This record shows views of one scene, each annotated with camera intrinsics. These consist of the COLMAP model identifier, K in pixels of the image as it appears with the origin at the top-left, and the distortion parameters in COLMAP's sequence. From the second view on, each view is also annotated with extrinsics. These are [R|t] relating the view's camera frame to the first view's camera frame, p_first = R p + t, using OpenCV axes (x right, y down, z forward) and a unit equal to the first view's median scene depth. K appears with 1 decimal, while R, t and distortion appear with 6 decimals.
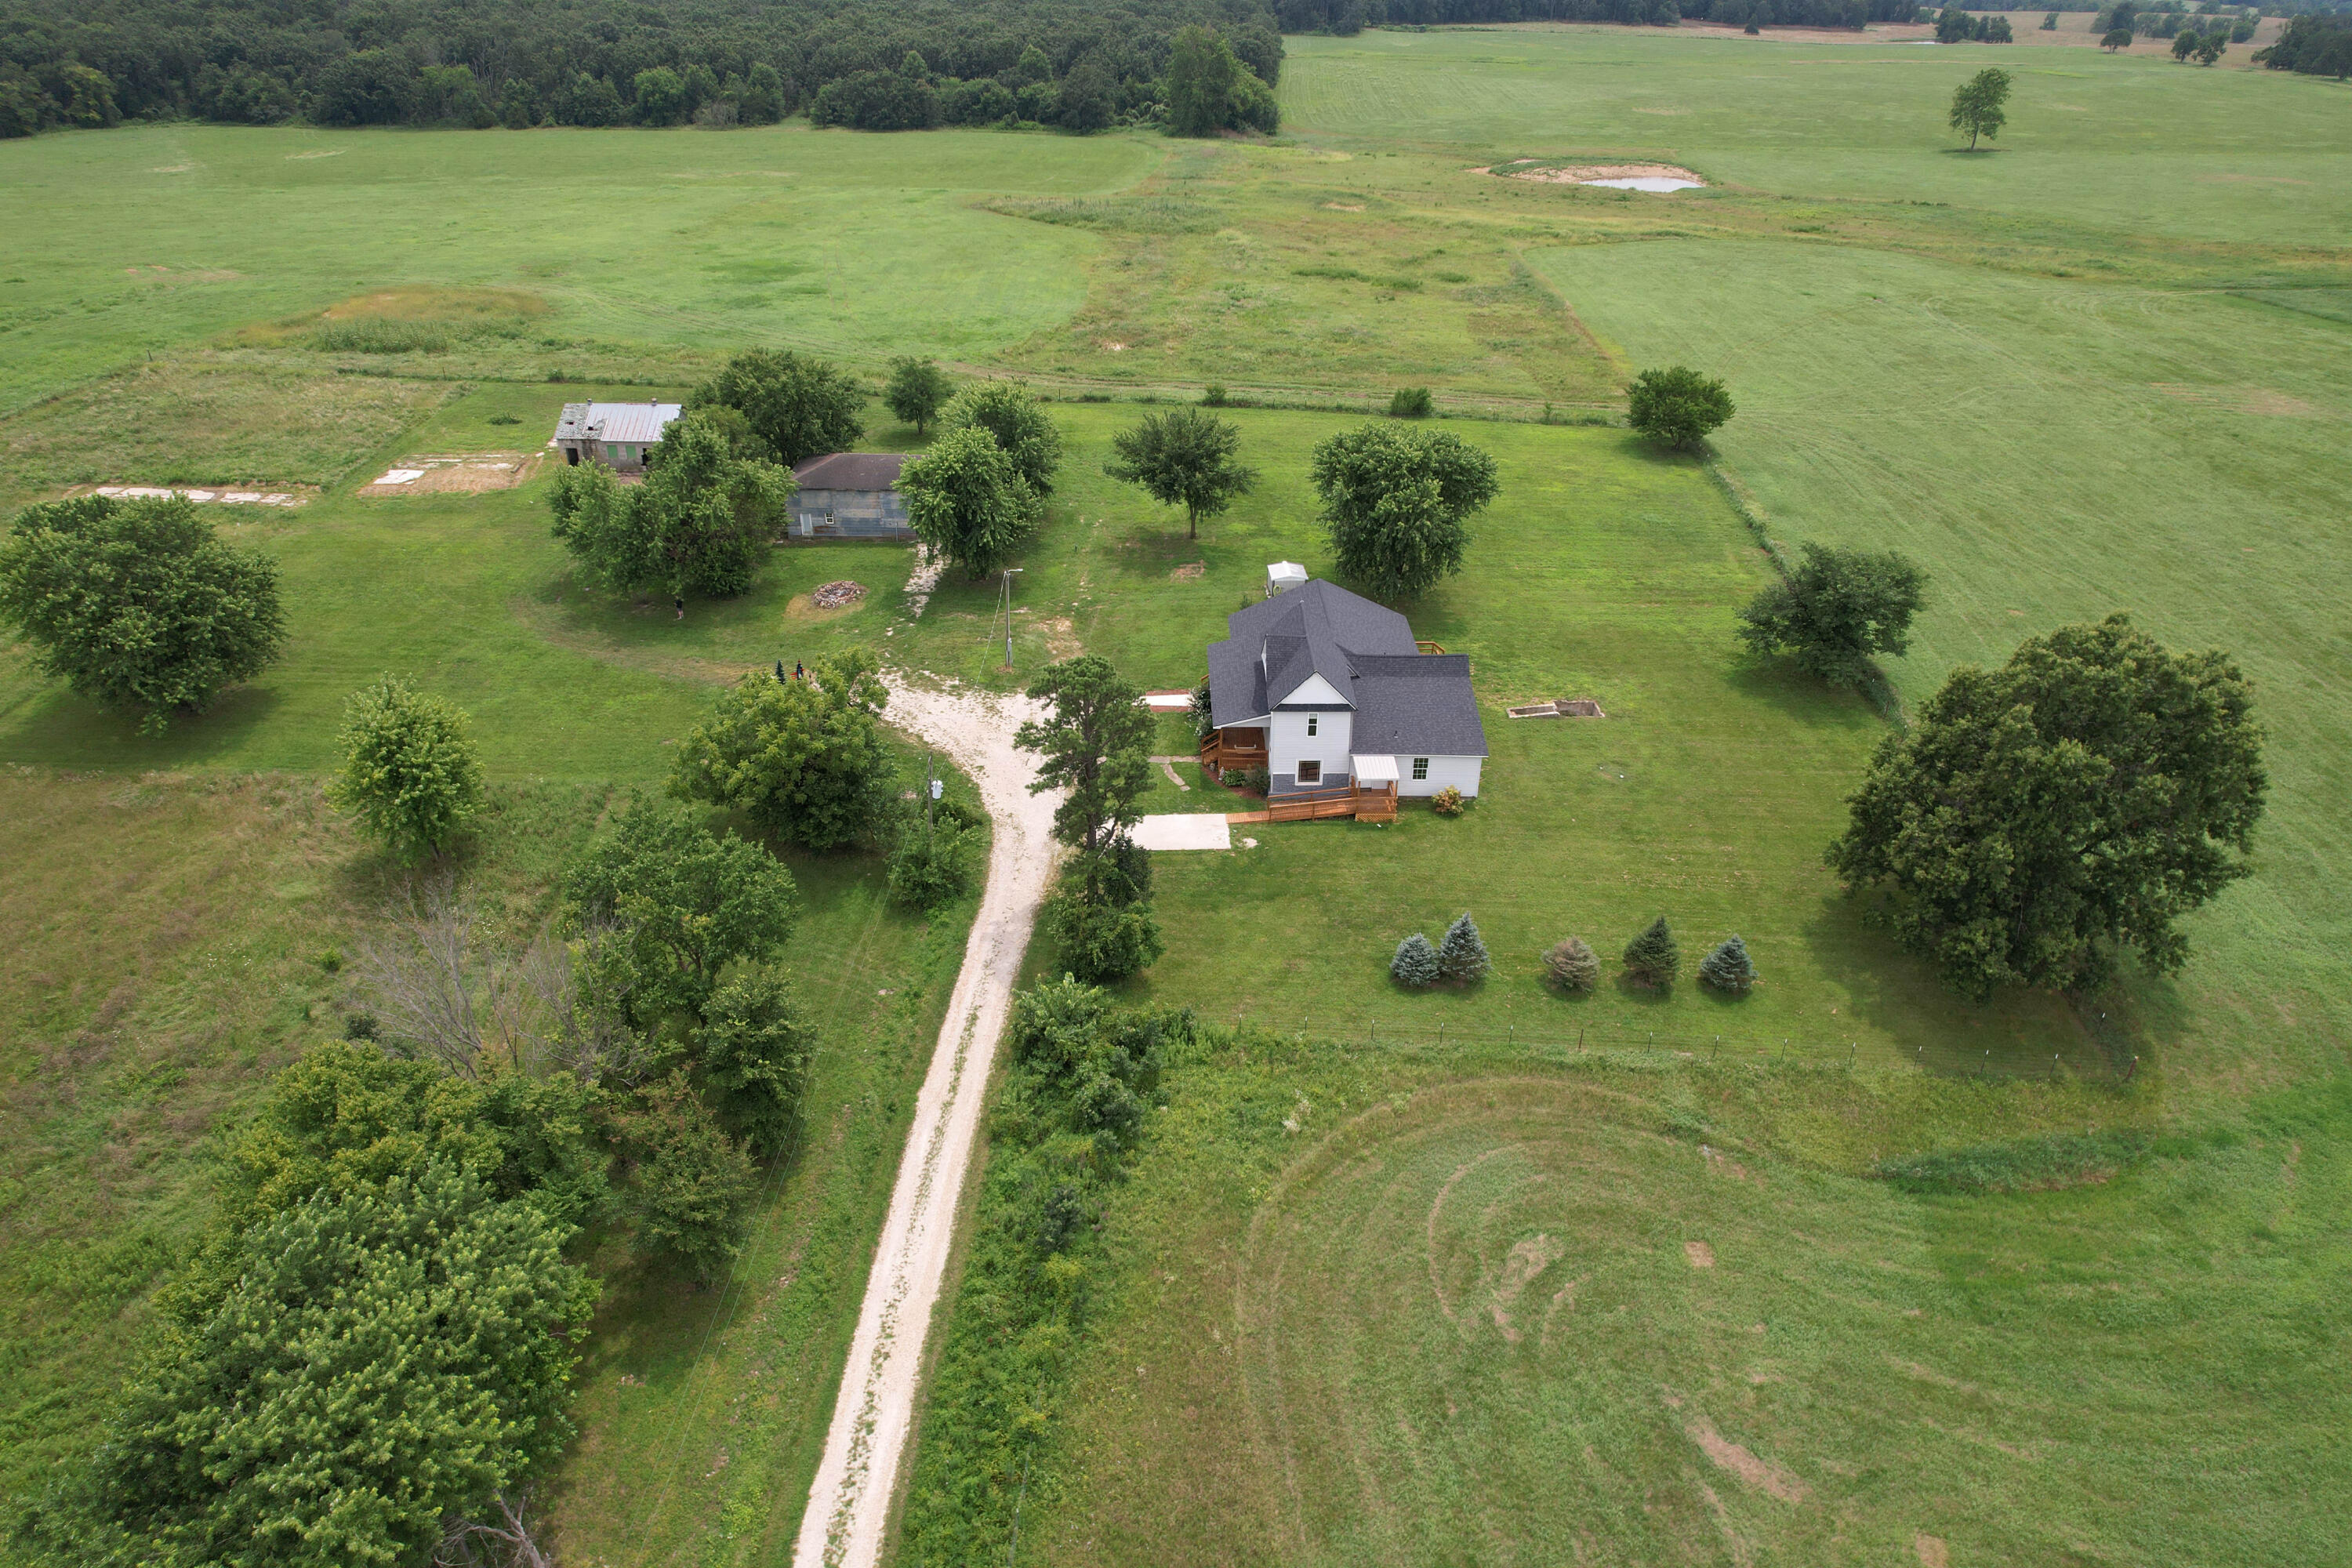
lens RADIAL K [[1506.8, 0, 1182.1], [0, 1506.8, 774.7], [0, 0, 1]] dist [-0.083280, 0.076058]
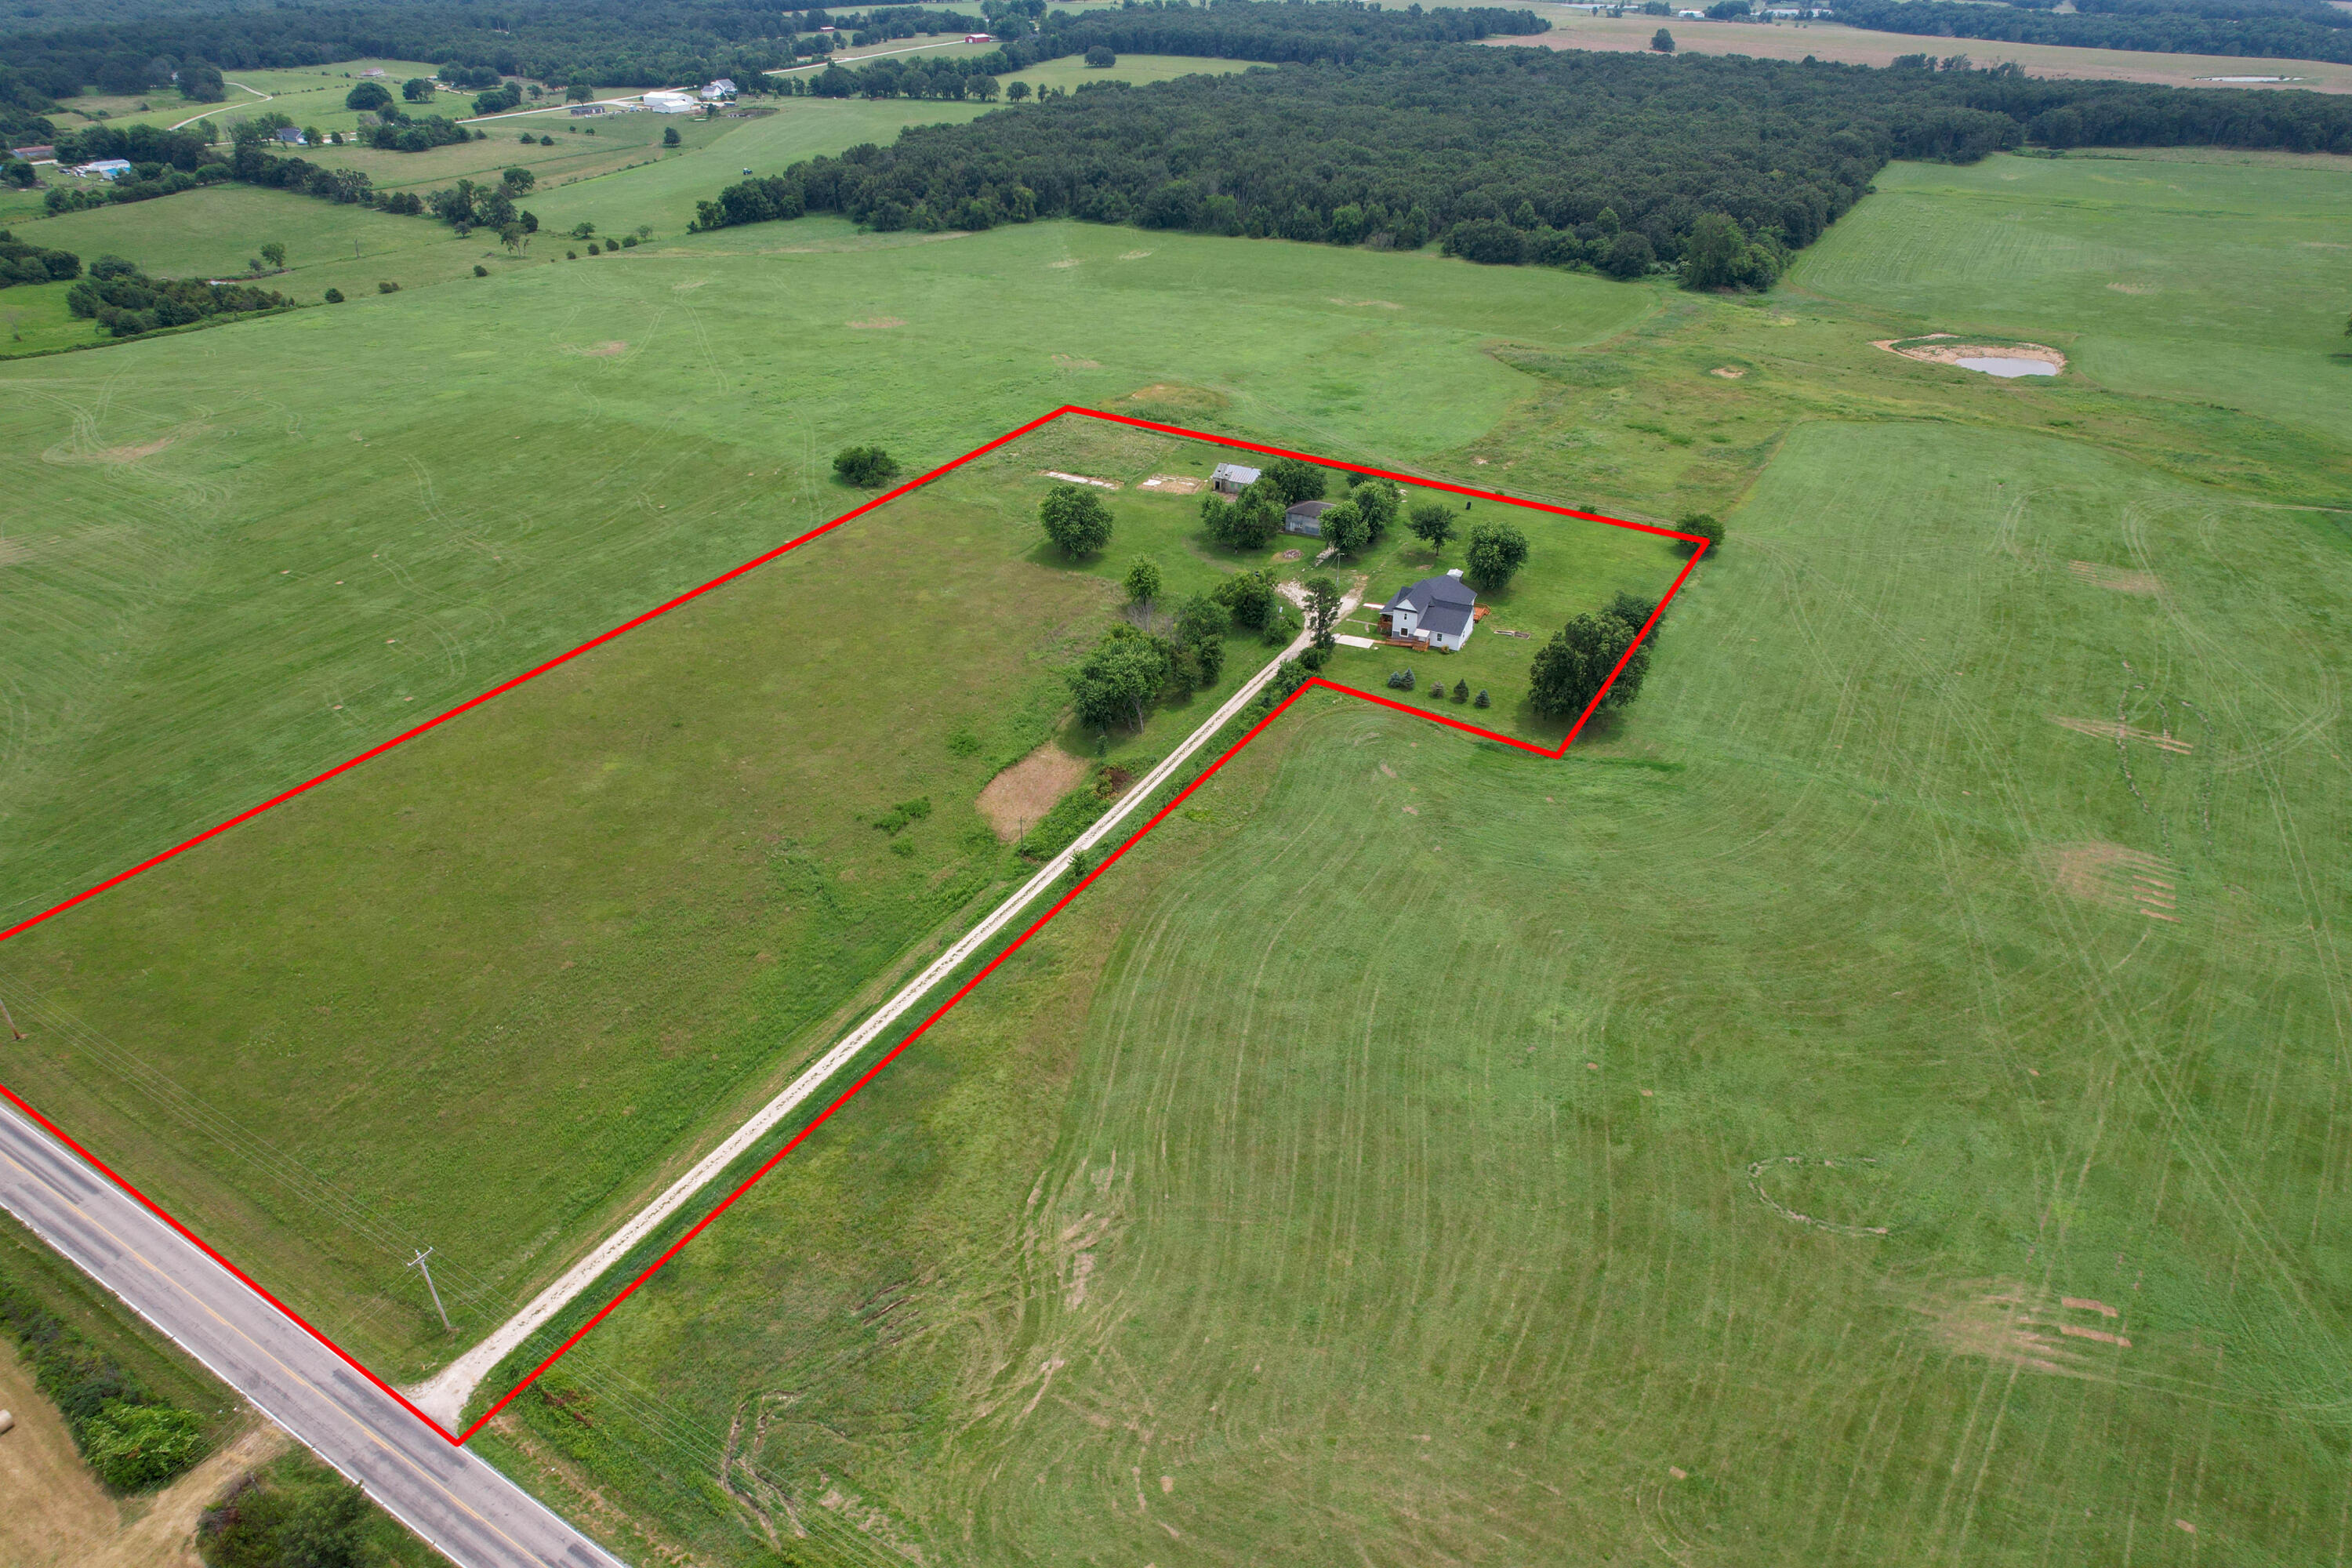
lens RADIAL K [[1506.8, 0, 1182.1], [0, 1506.8, 774.7], [0, 0, 1]] dist [-0.083280, 0.076058]
pose [[0.896474, 0.211860, -0.389166, 0.718328], [-0.211255, 0.976399, 0.044905, 0.185043], [0.389495, 0.041957, 0.920072, -1.528656]]
